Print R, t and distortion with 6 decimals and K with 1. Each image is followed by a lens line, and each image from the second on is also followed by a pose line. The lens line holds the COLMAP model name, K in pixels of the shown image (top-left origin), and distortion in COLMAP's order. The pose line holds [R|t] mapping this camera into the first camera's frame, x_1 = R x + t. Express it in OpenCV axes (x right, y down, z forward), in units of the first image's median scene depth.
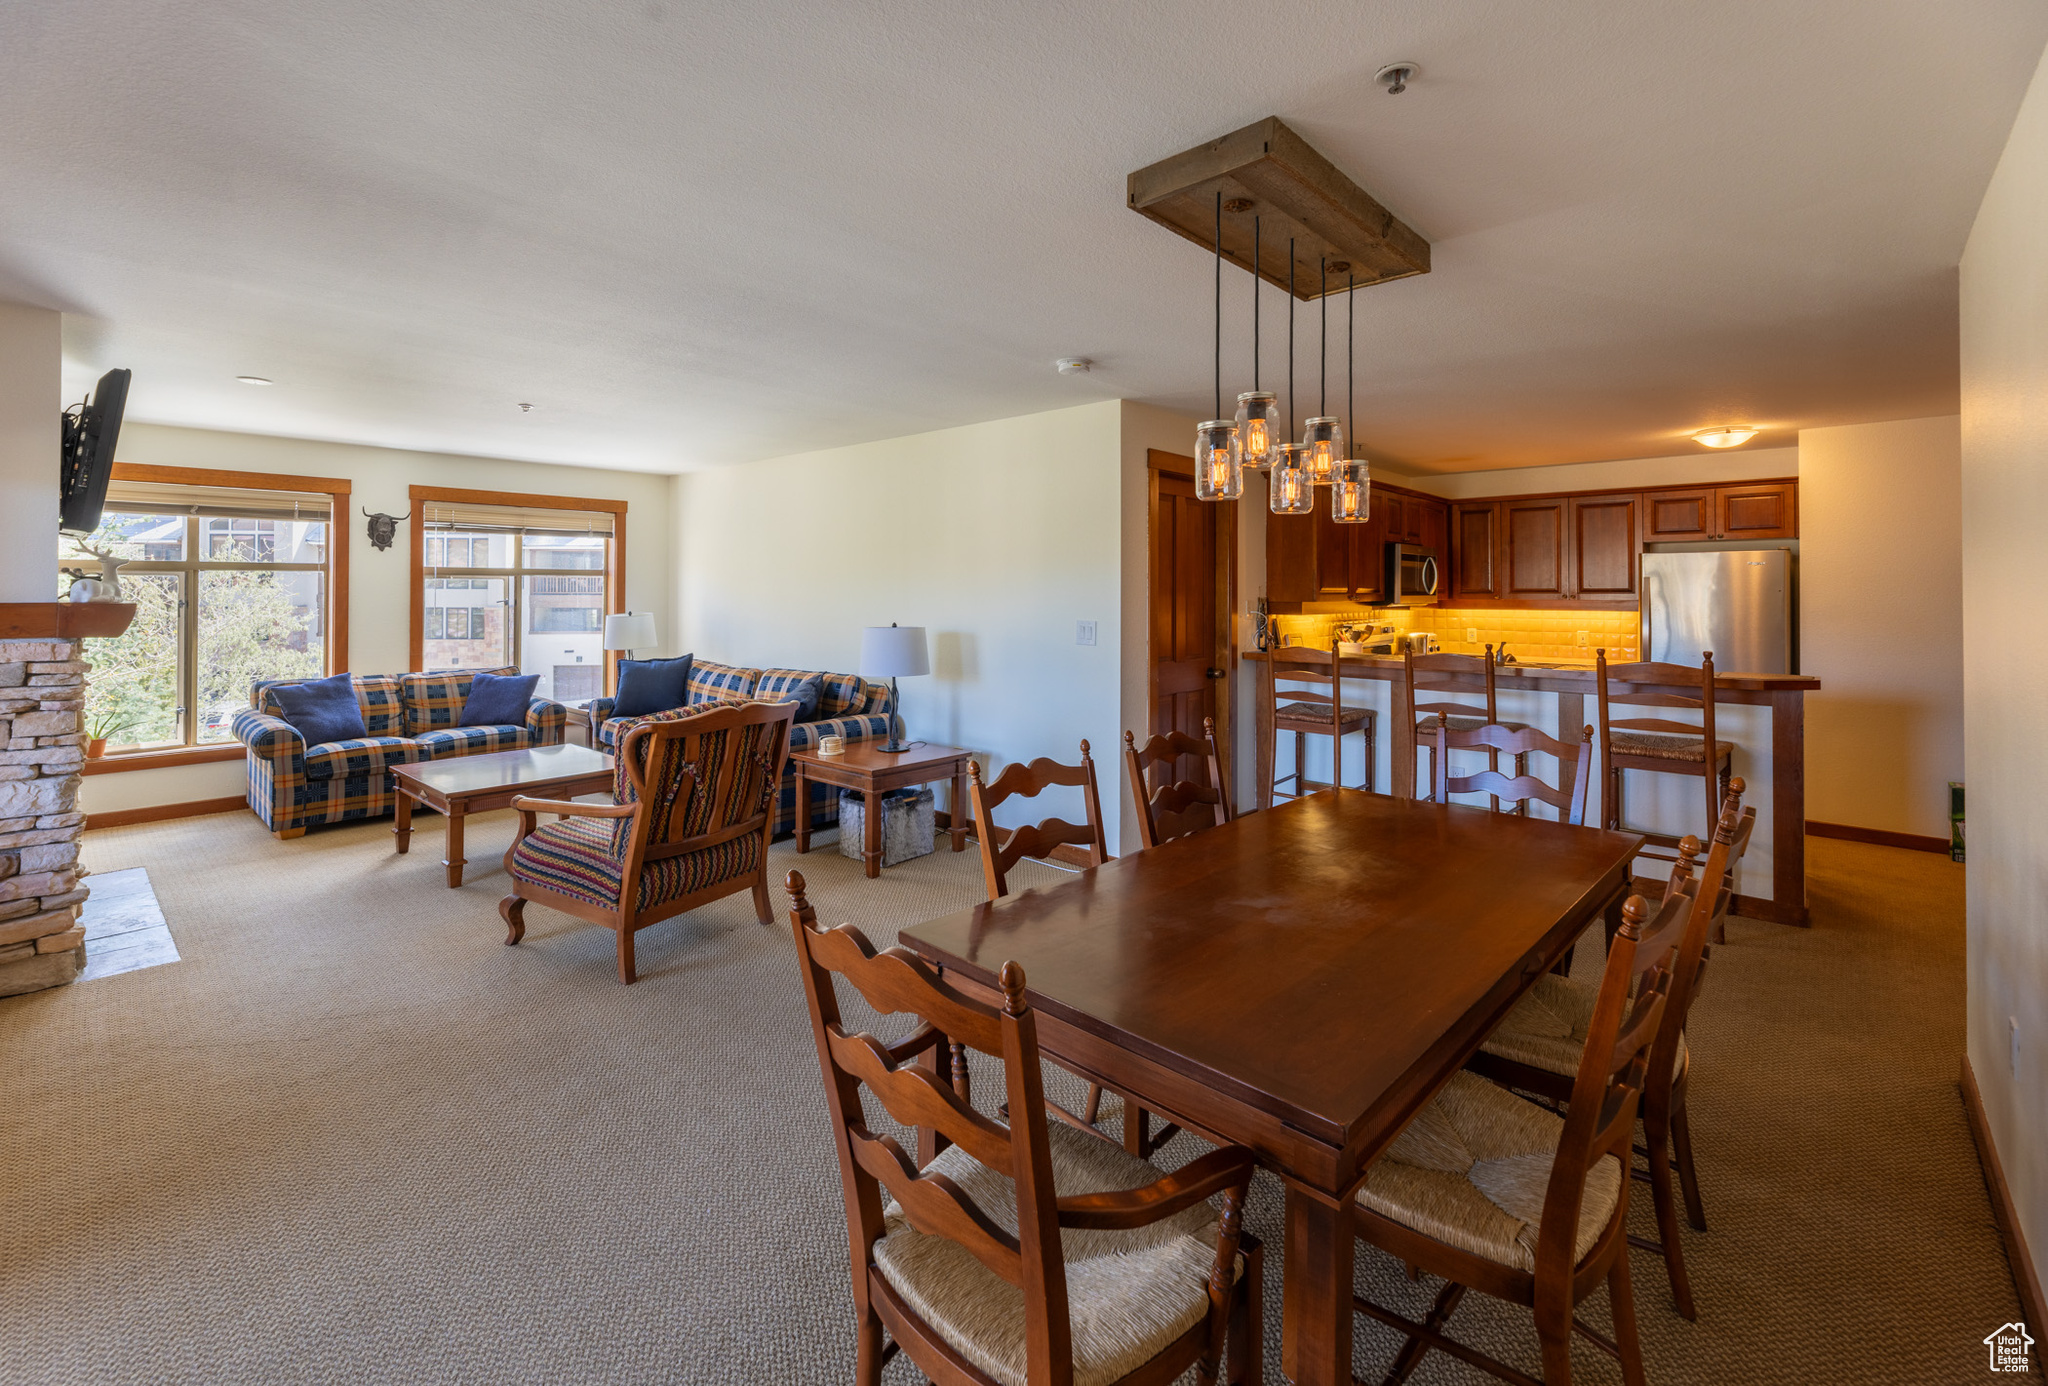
lens RADIAL K [[879.9, 0, 988.7], [0, 879.9, 582.0], [0, 0, 1]] dist [0.000405, 0.000028]
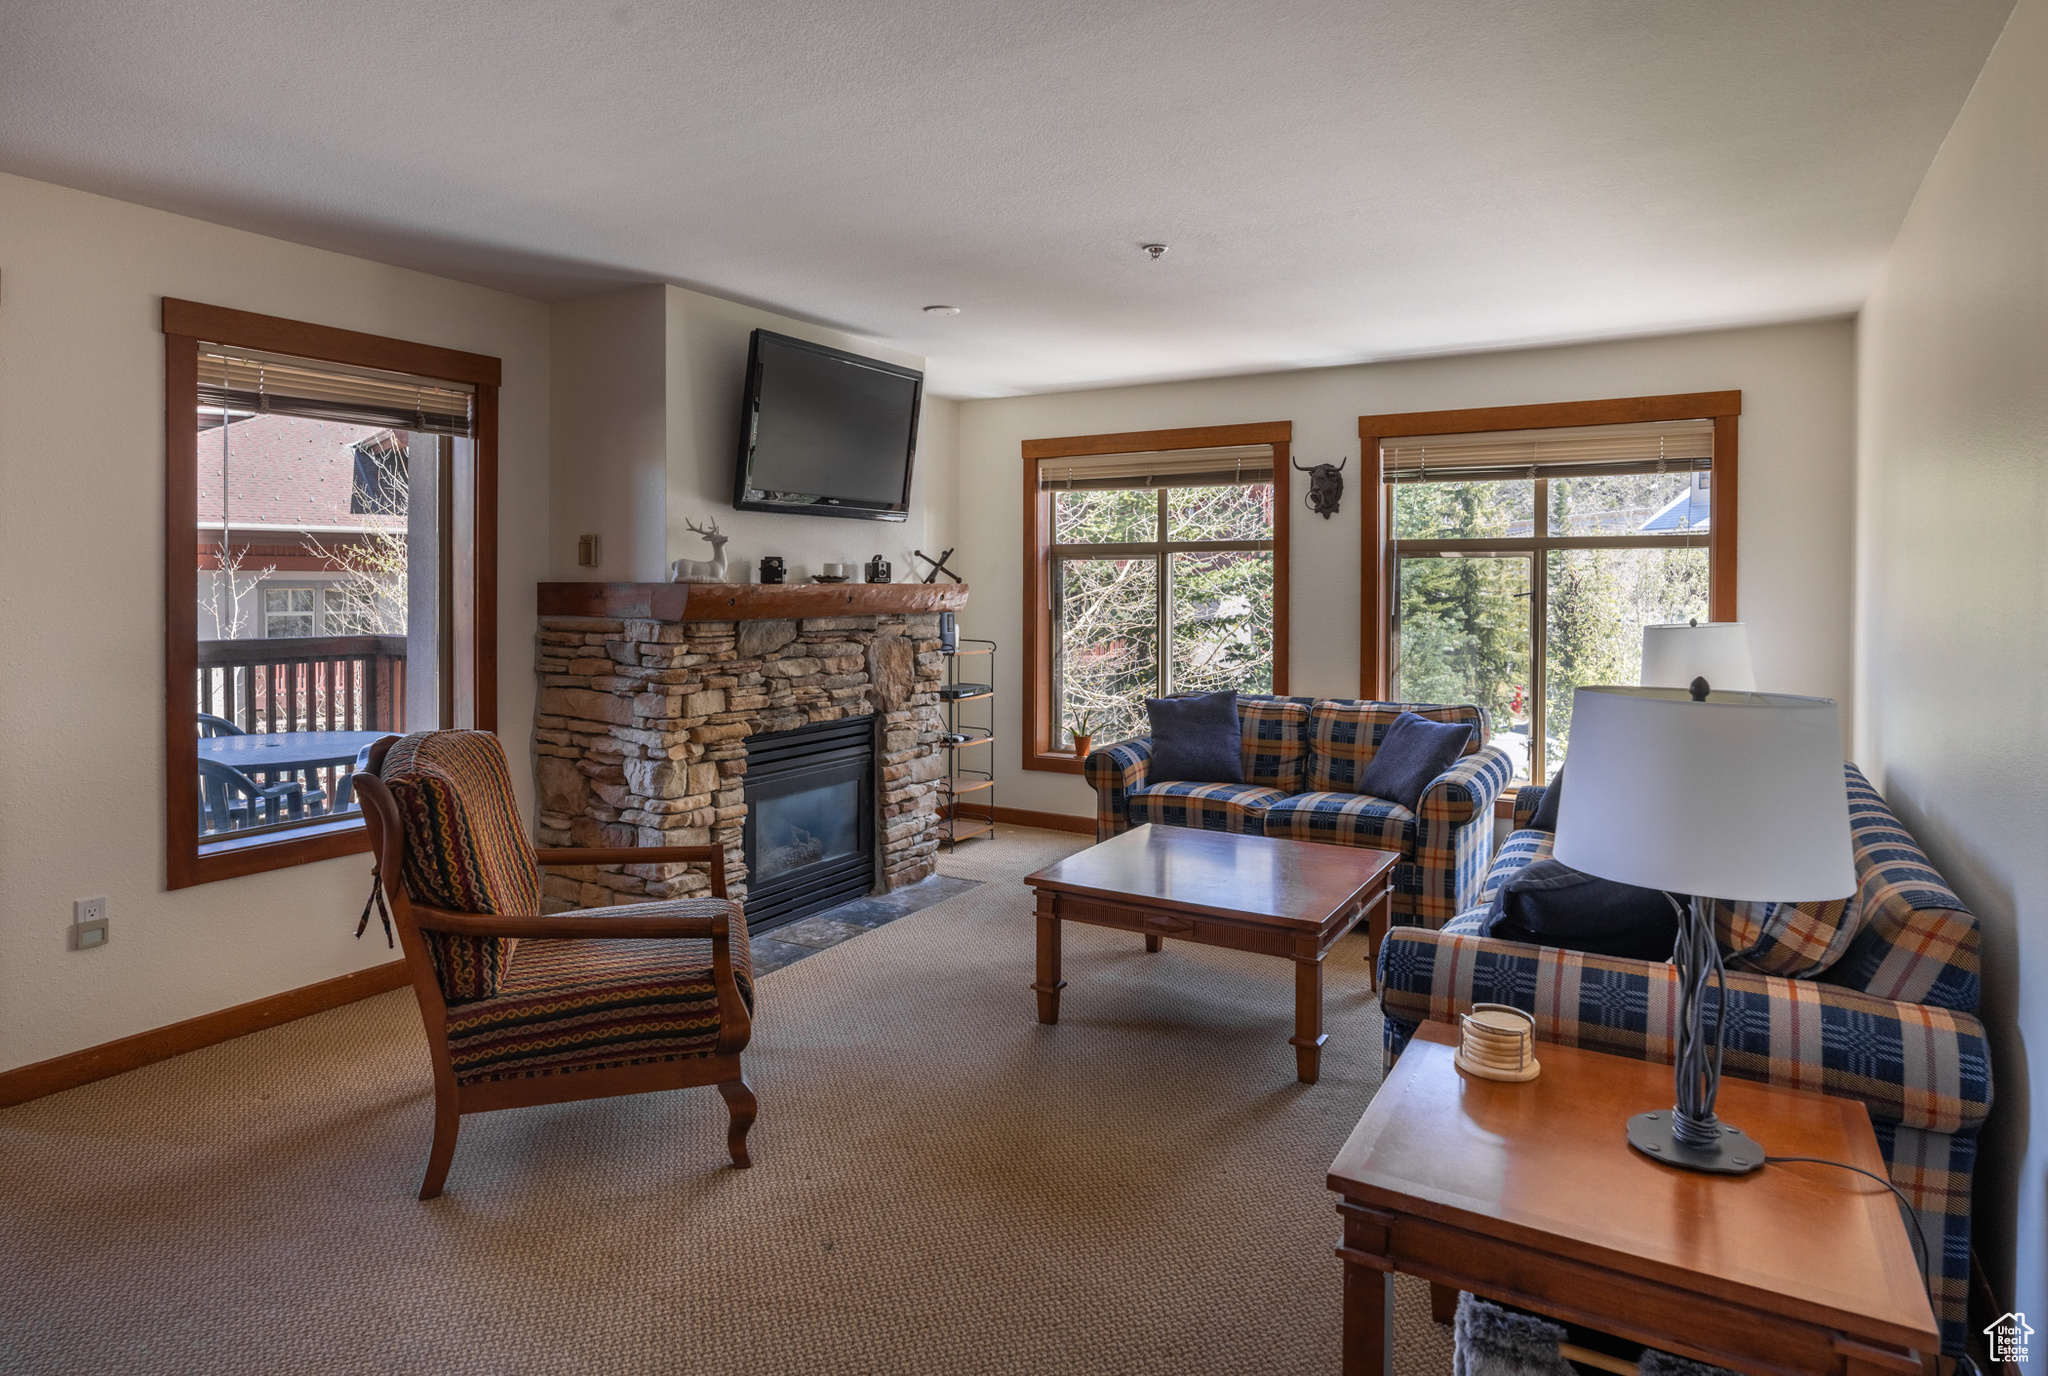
lens RADIAL K [[1174.1, 0, 1030.6], [0, 1174.1, 592.8], [0, 0, 1]] dist [-0.012875, -0.000597]
pose [[0.217581, 0.008114, -0.976009, 0.161807], [0.006670, 0.999930, 0.009800, 0.012776], [0.976020, -0.008642, 0.217511, 0.597733]]
